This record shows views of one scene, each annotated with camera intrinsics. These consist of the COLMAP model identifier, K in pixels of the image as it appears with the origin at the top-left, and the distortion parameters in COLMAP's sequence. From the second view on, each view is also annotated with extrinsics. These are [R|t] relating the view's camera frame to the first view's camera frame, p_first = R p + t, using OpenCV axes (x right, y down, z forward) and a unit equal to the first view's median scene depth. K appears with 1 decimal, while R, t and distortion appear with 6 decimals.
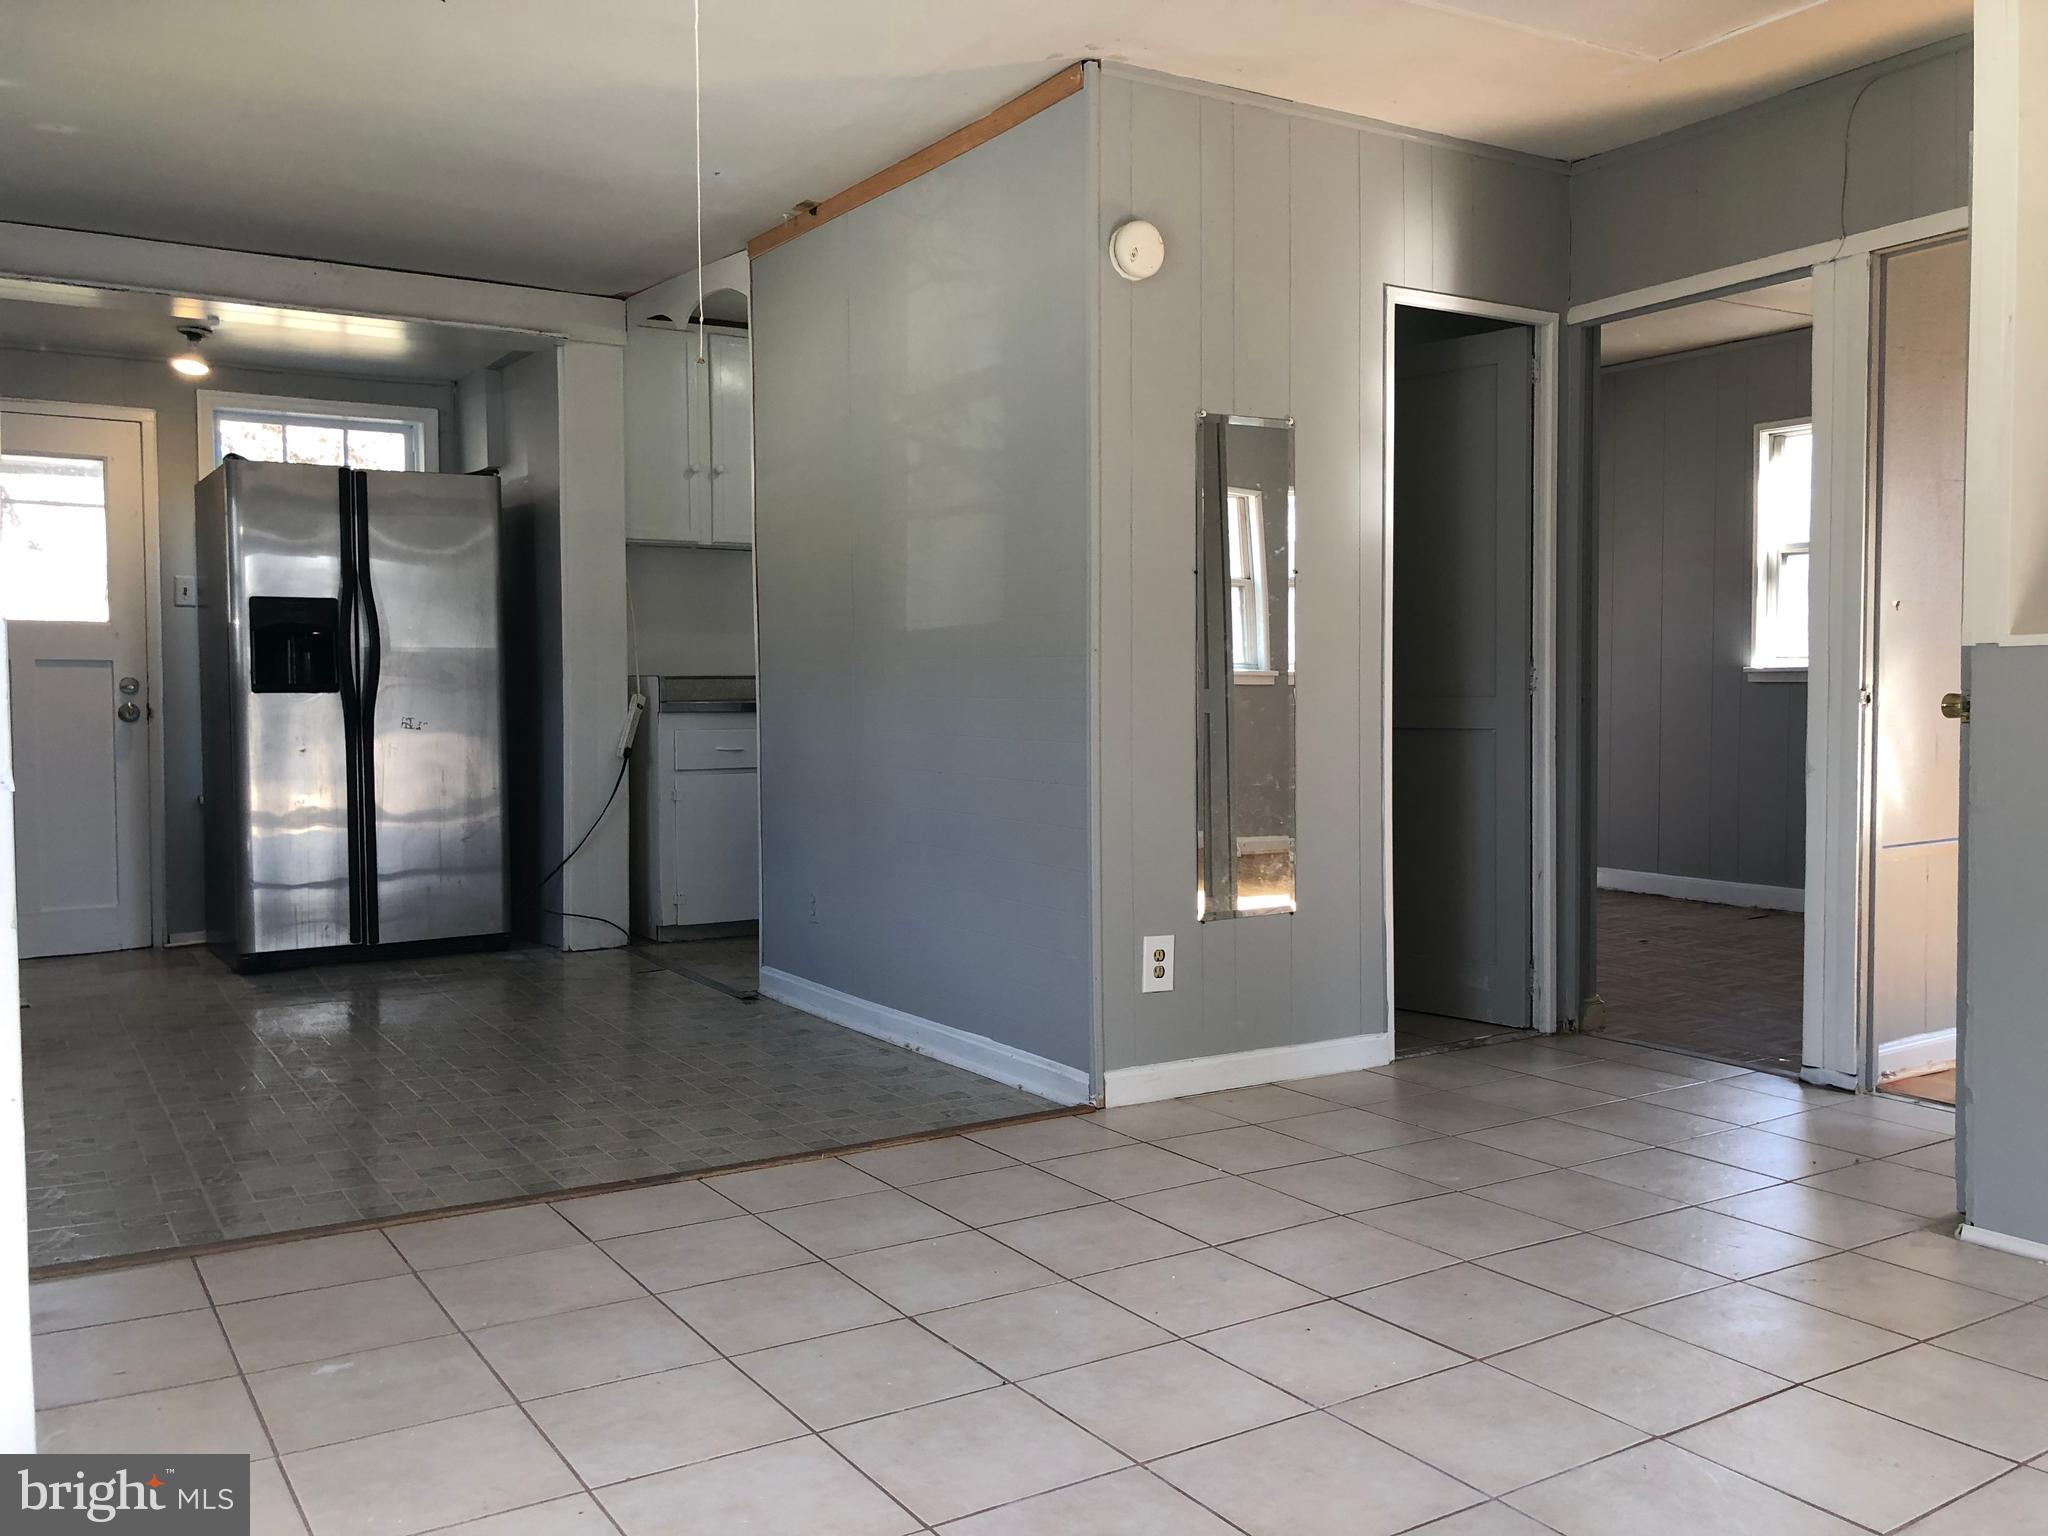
lens RADIAL K [[1673.8, 0, 1024.0], [0, 1673.8, 768.0], [0, 0, 1]] dist [0.047695, -0.118847]
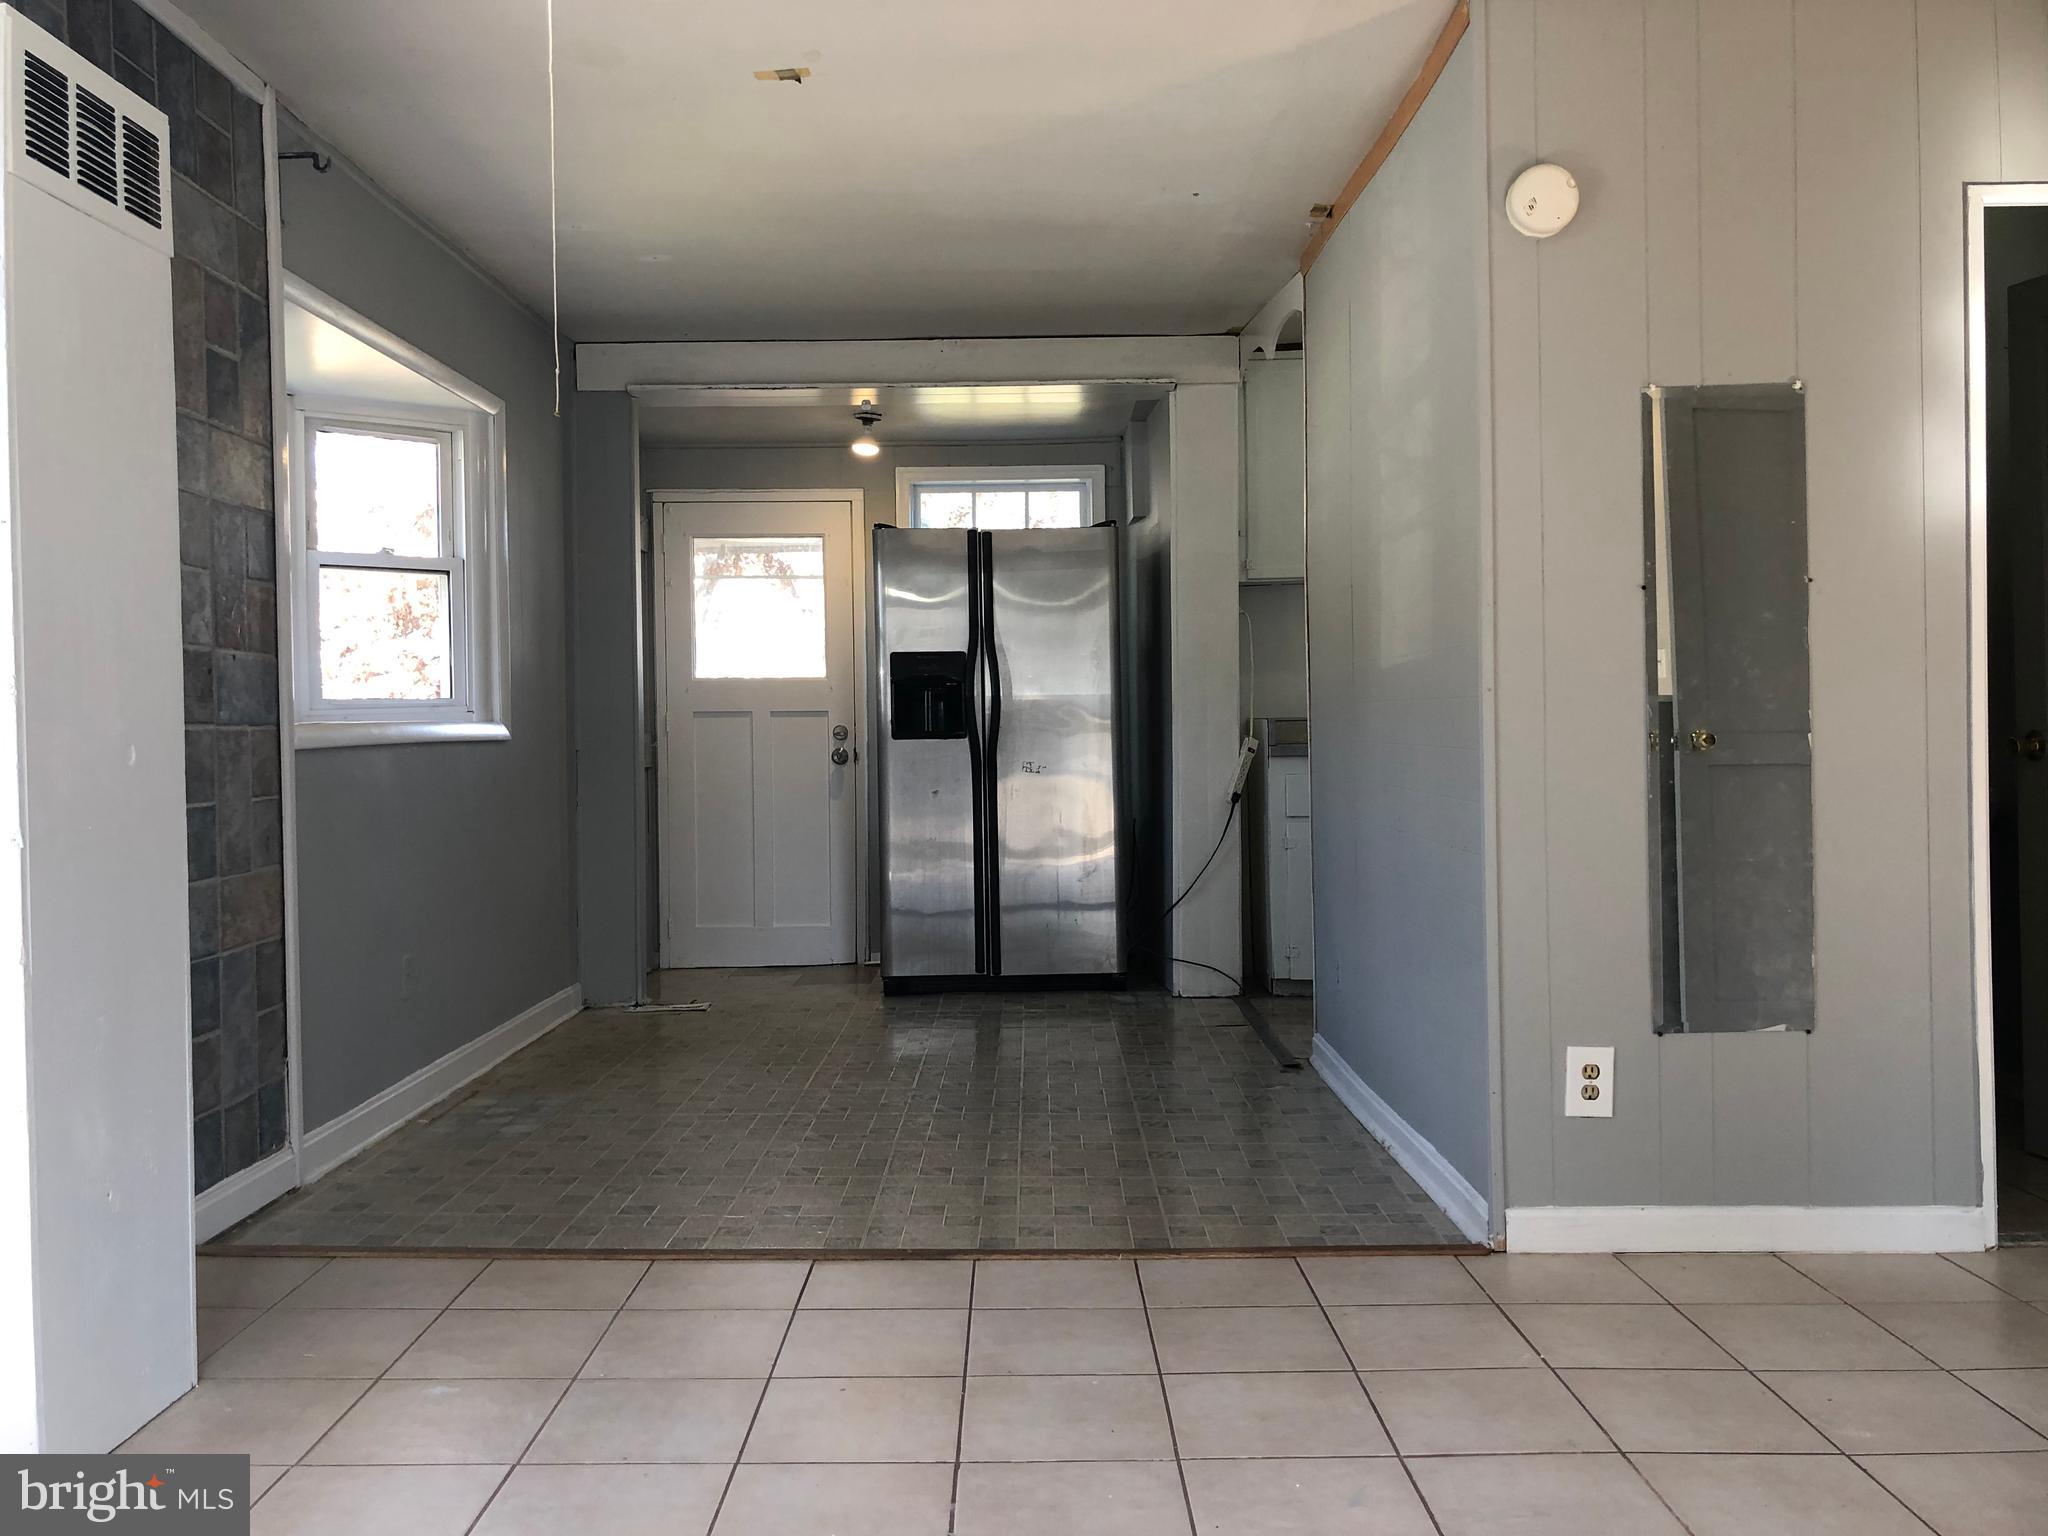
lens RADIAL K [[1668.0, 0, 998.1], [0, 1668.0, 767.3], [0, 0, 1]] dist [0.025692, -0.060453]
pose [[0.836829, 0.004102, -0.547448, 0.226576], [-0.013789, 0.999813, -0.013587, -0.014836], [0.547290, 0.018919, 0.836729, 0.142489]]
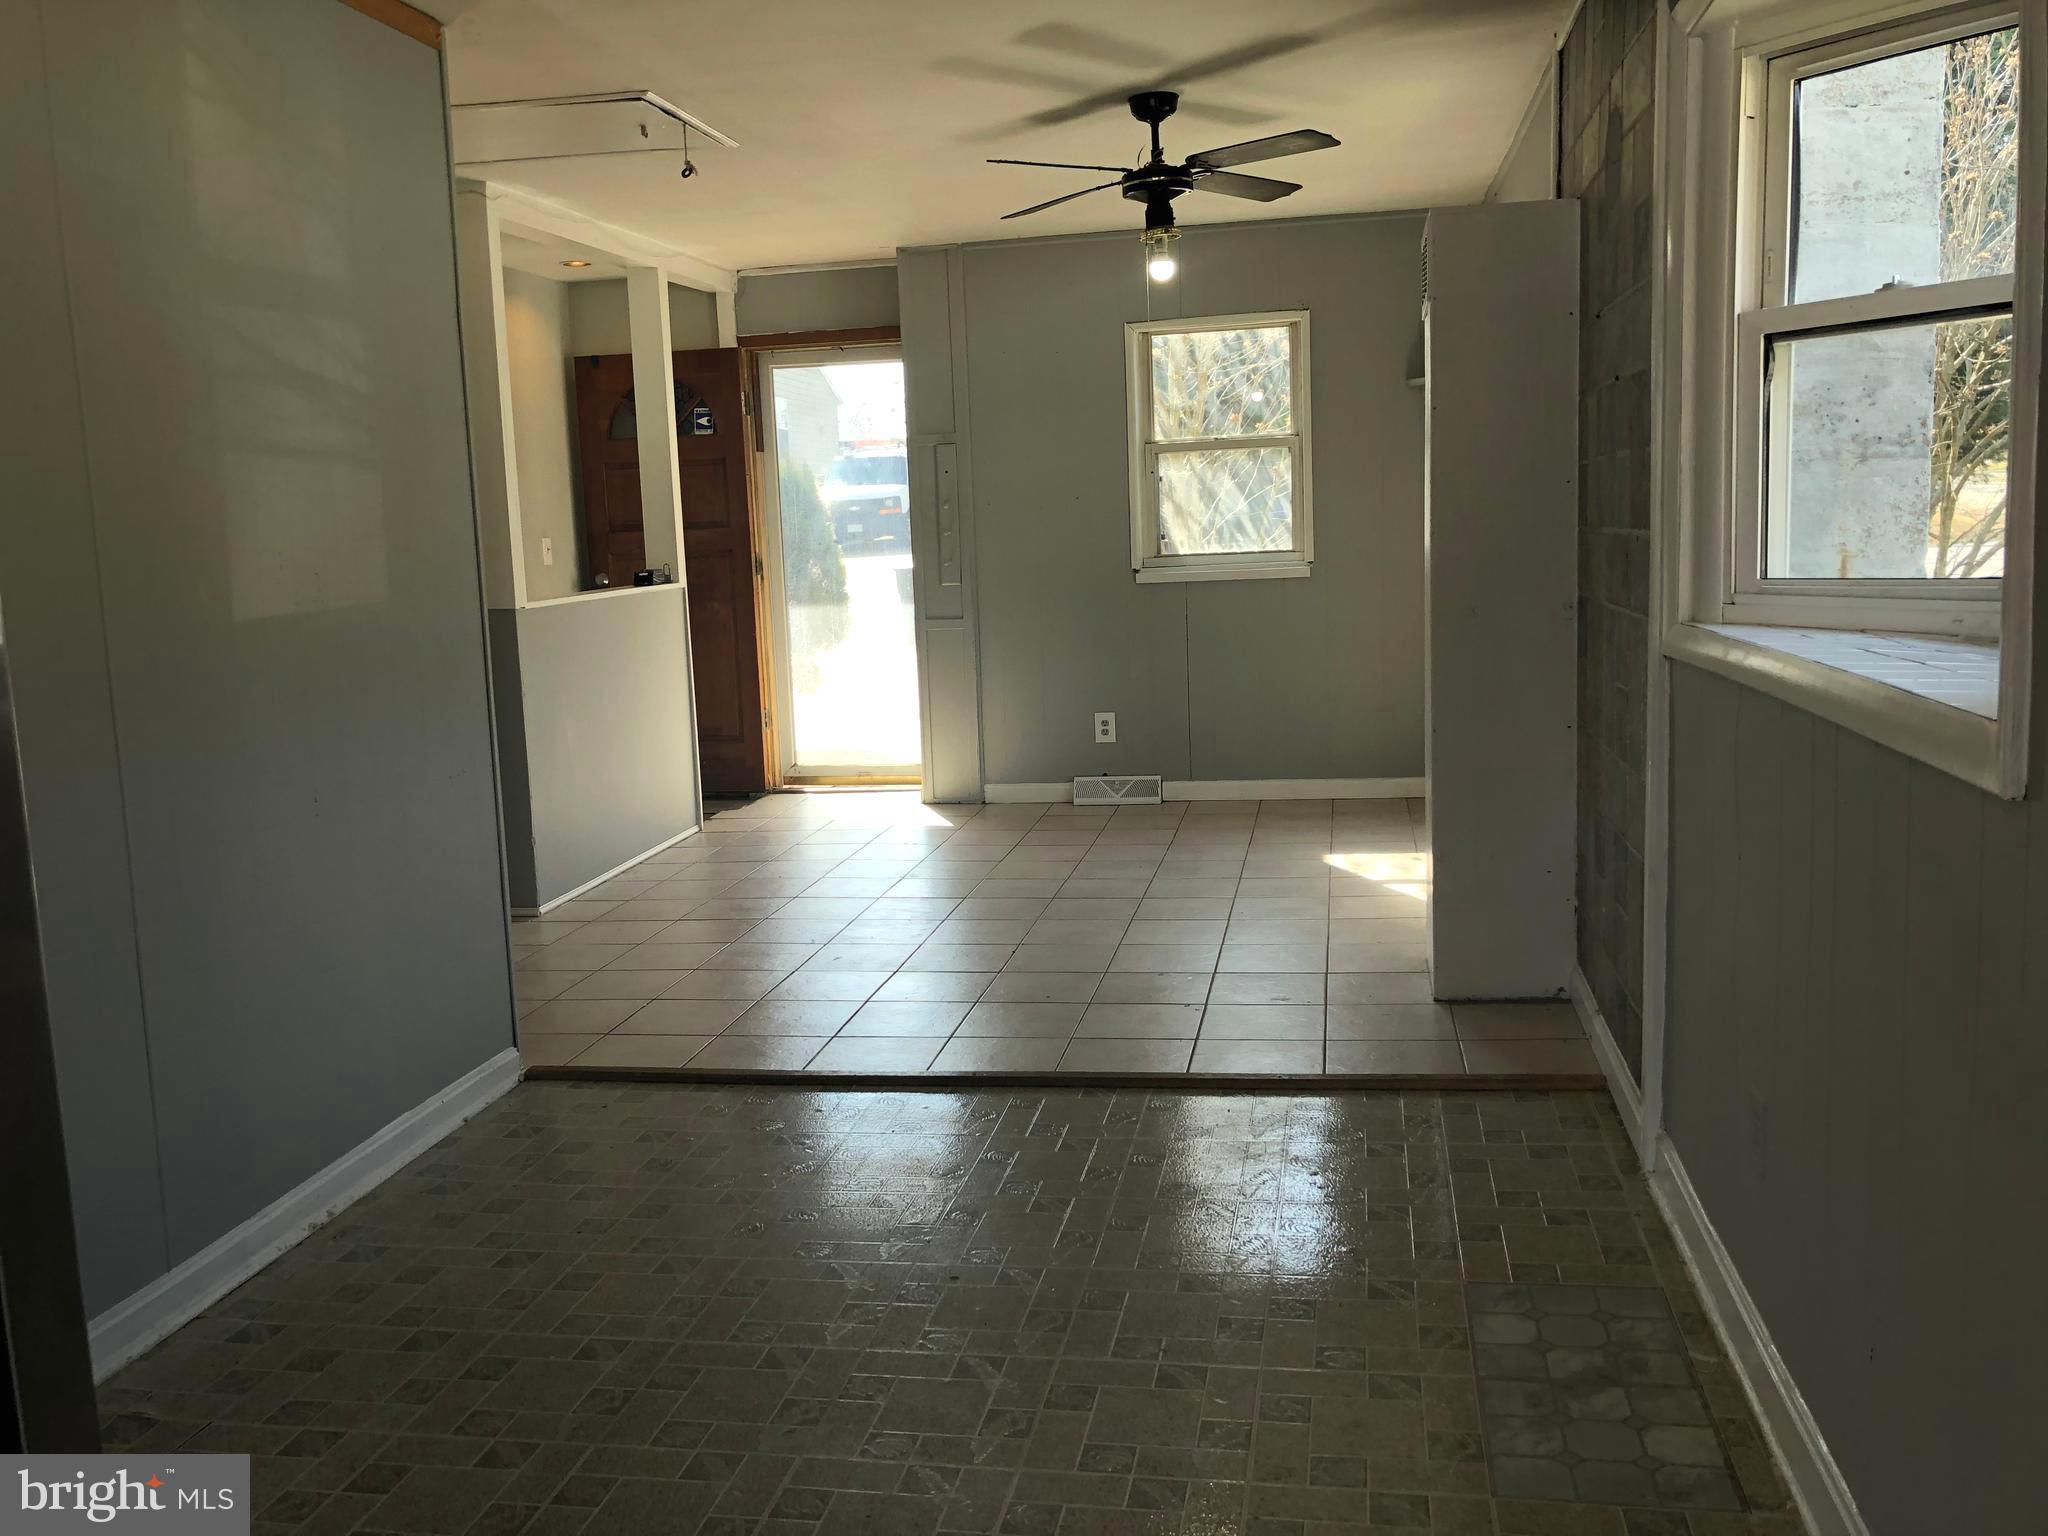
lens RADIAL K [[1667.2, 0, 1018.6], [0, 1667.2, 756.4], [0, 0, 1]] dist [0.063680, -0.085048]
pose [[-0.729094, -0.057342, 0.682007, -0.692646], [0.078872, 0.982805, 0.166951, -0.108111], [-0.679853, 0.175515, -0.712035, 1.185123]]
